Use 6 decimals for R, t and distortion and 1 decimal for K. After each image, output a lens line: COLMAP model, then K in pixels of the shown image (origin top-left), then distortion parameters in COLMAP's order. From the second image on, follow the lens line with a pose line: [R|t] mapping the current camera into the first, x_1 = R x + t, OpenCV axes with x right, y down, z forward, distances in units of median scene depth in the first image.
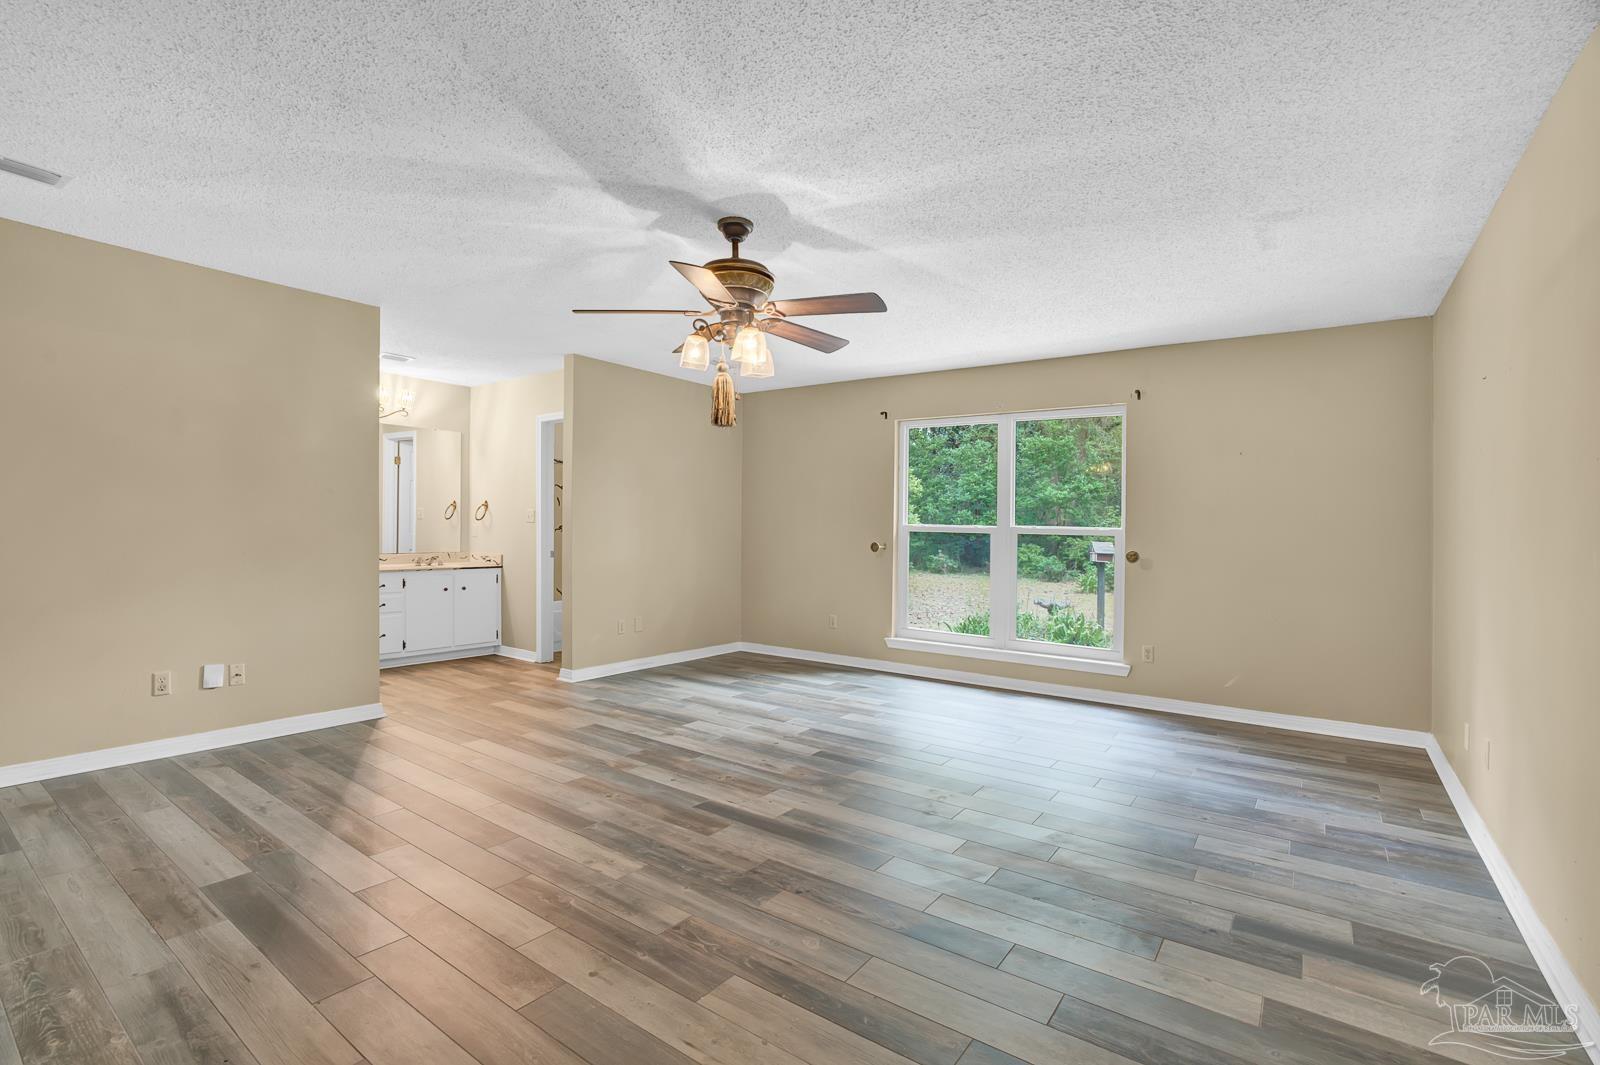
lens RADIAL K [[732.2, 0, 791.0], [0, 732.2, 529.7], [0, 0, 1]] dist [-0.047450, 0.014807]
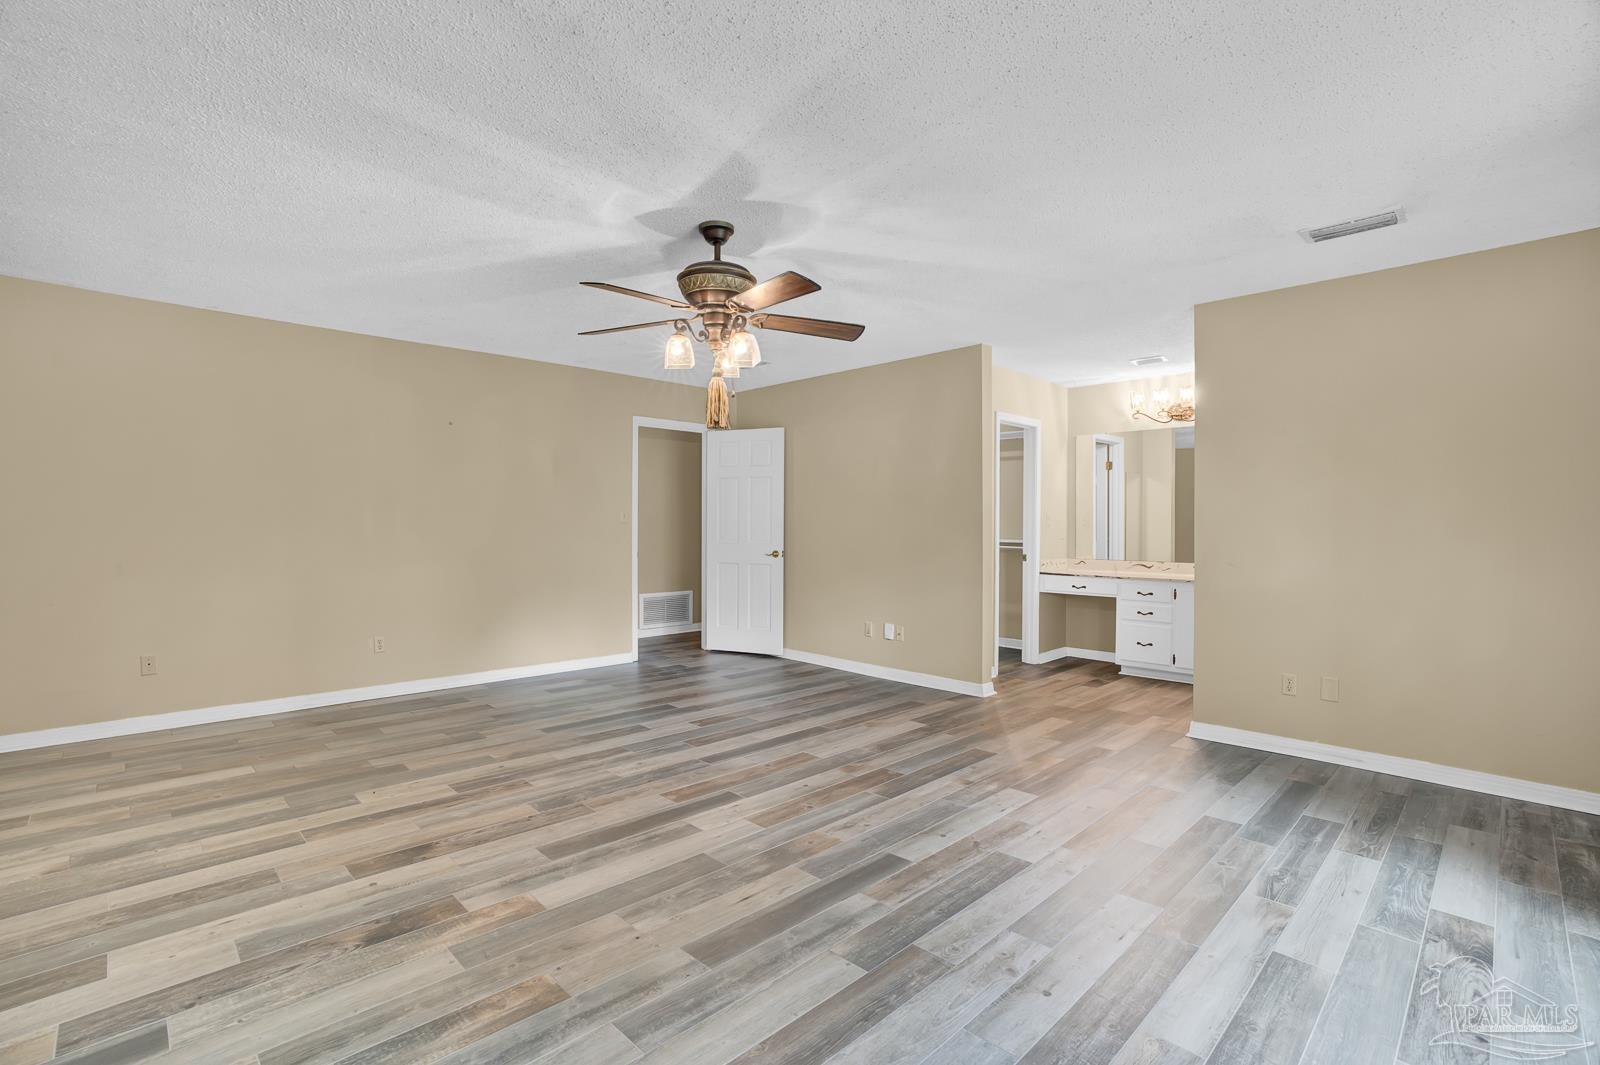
lens RADIAL K [[732.2, 0, 799.5], [0, 732.2, 532.0], [0, 0, 1]] dist [-0.047450, 0.014807]
pose [[-0.159260, -0.012046, -0.987163, 0.819358], [-0.009404, 0.999899, -0.010684, 0.014349], [0.987192, 0.007582, -0.159357, 1.158583]]
